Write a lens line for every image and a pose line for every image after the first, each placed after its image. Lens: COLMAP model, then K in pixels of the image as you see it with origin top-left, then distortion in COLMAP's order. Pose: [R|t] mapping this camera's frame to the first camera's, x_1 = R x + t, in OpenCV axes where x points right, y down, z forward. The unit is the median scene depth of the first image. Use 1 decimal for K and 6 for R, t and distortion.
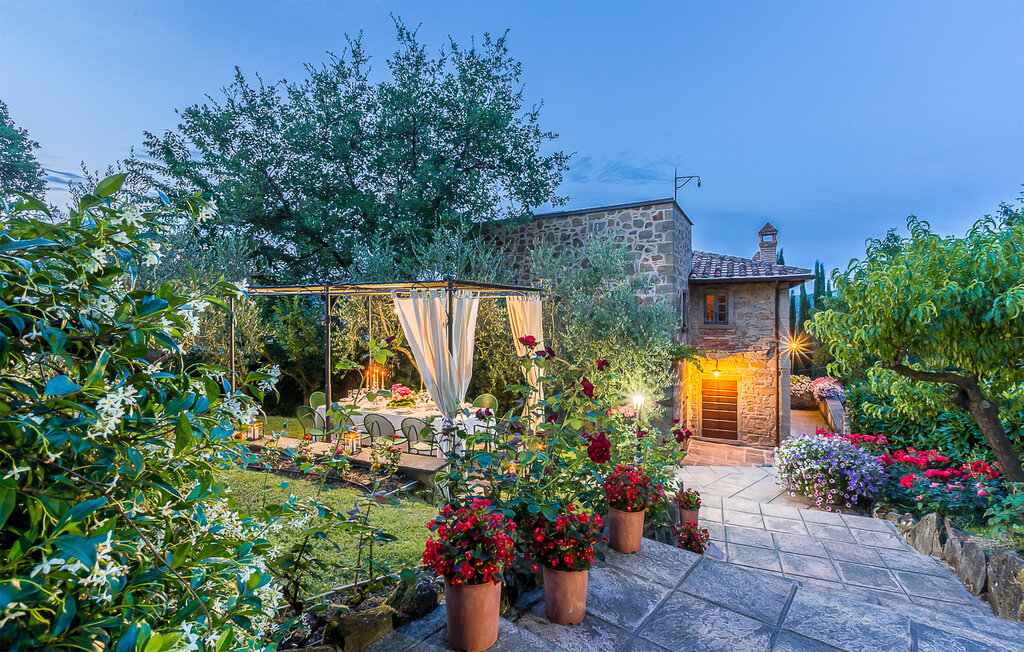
lens RADIAL K [[485.6, 0, 506.0], [0, 485.6, 301.8], [0, 0, 1]] dist [-0.000825, -0.000668]
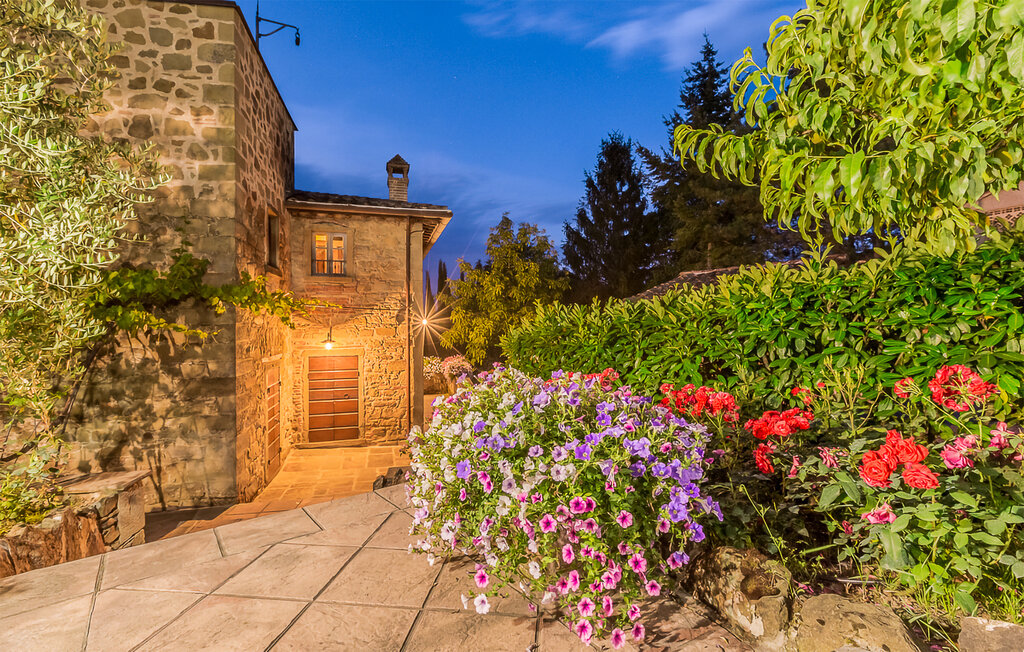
lens RADIAL K [[479.1, 0, 514.3], [0, 479.1, 321.8], [0, 0, 1]] dist [-0.000963, -0.000828]
pose [[0.744801, -0.006564, 0.667254, 0.212202], [-0.004956, 0.999870, 0.015368, 0.120255], [-0.667268, -0.014752, 0.744671, 0.387259]]
